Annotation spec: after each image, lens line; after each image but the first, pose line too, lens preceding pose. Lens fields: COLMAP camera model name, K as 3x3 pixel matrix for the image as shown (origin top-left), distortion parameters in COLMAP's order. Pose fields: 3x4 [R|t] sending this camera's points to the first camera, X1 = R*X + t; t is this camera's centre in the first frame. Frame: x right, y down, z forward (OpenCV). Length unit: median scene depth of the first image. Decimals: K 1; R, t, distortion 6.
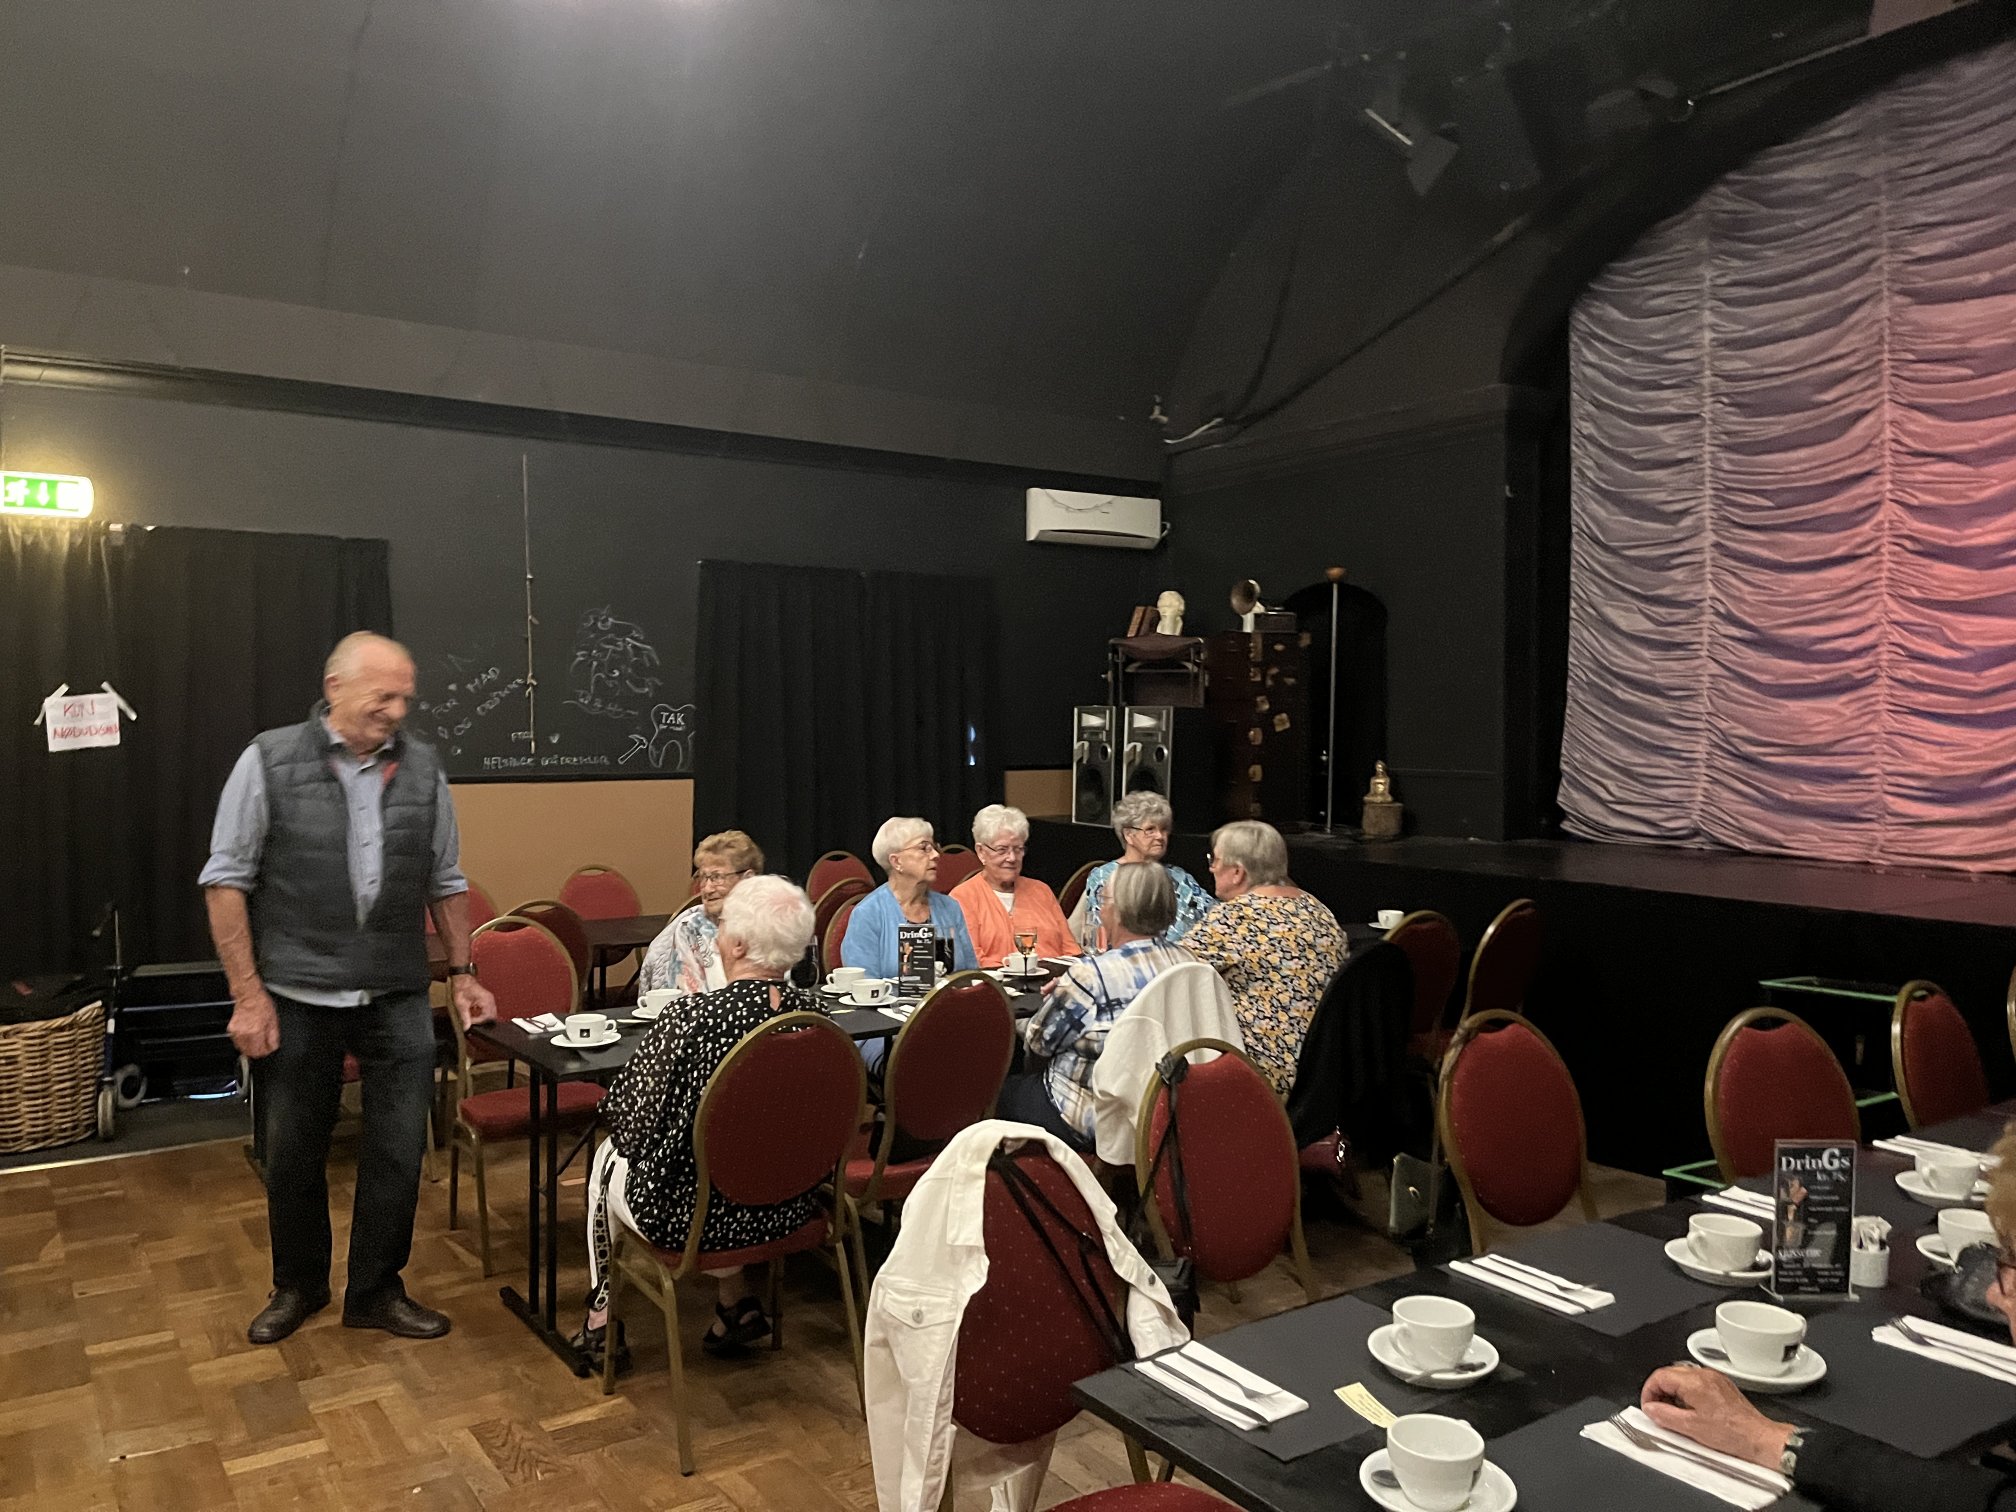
lens RADIAL K [[1530.5, 0, 1008.0], [0, 1530.5, 756.0], [0, 0, 1]] dist [0.083143, -0.125585]
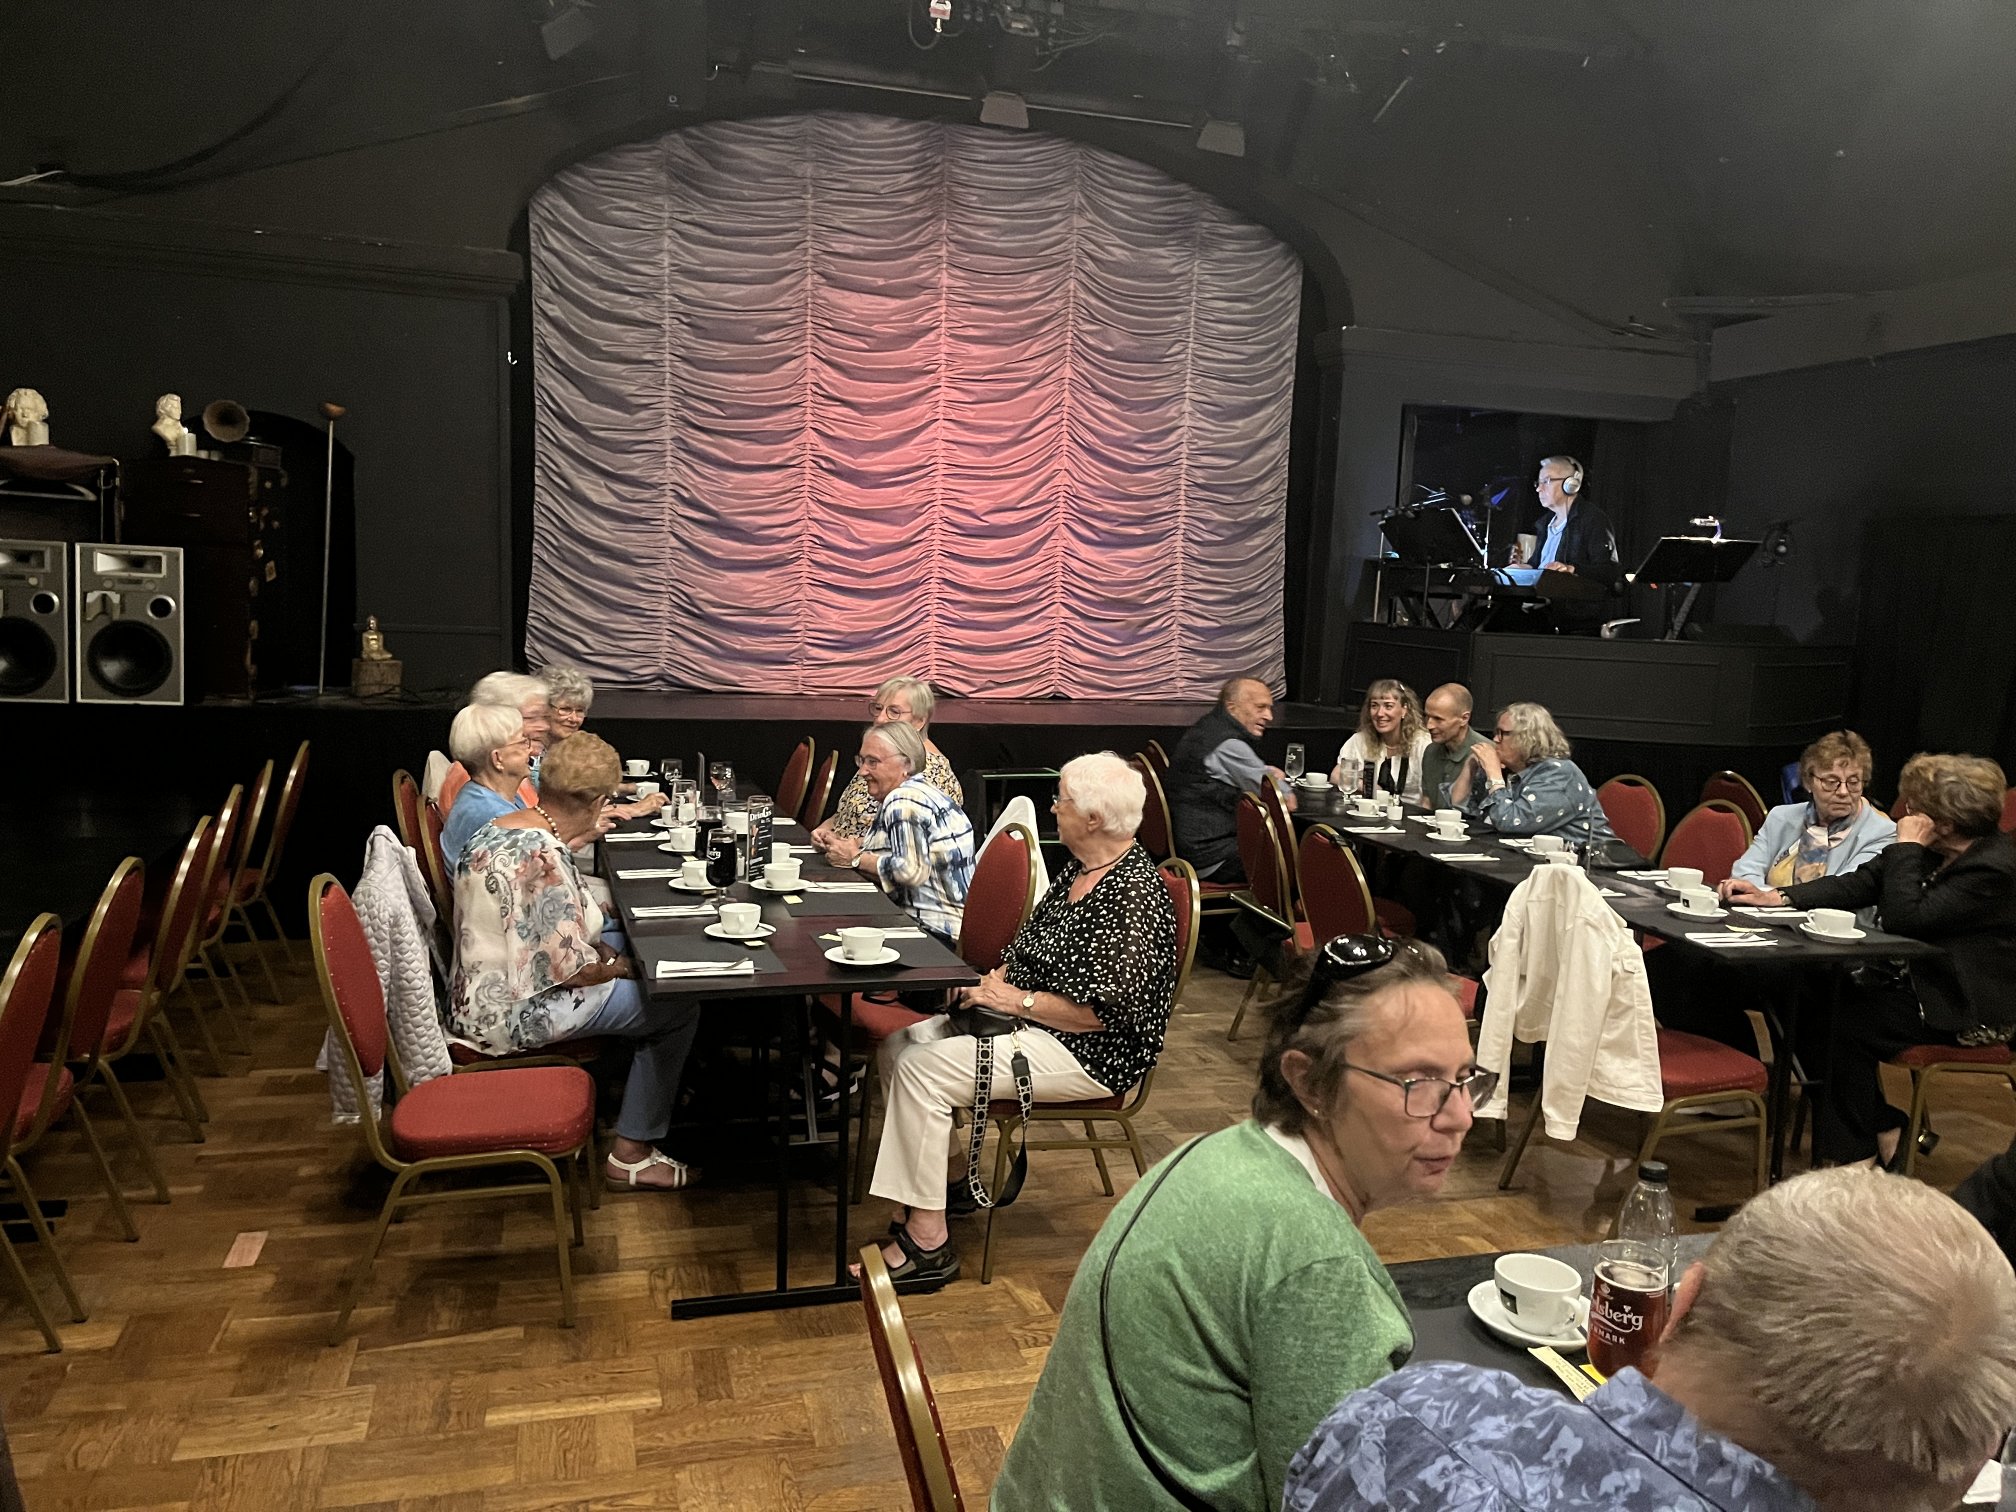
lens RADIAL K [[1547.1, 0, 1008.0], [0, 1547.1, 756.0], [0, 0, 1]] dist [0.001717, -0.004391]
pose [[0.314314, -0.089255, 0.945114, -0.632116], [-0.023212, 0.994550, 0.101643, -0.019288], [-0.949035, -0.053886, 0.310529, 0.368929]]
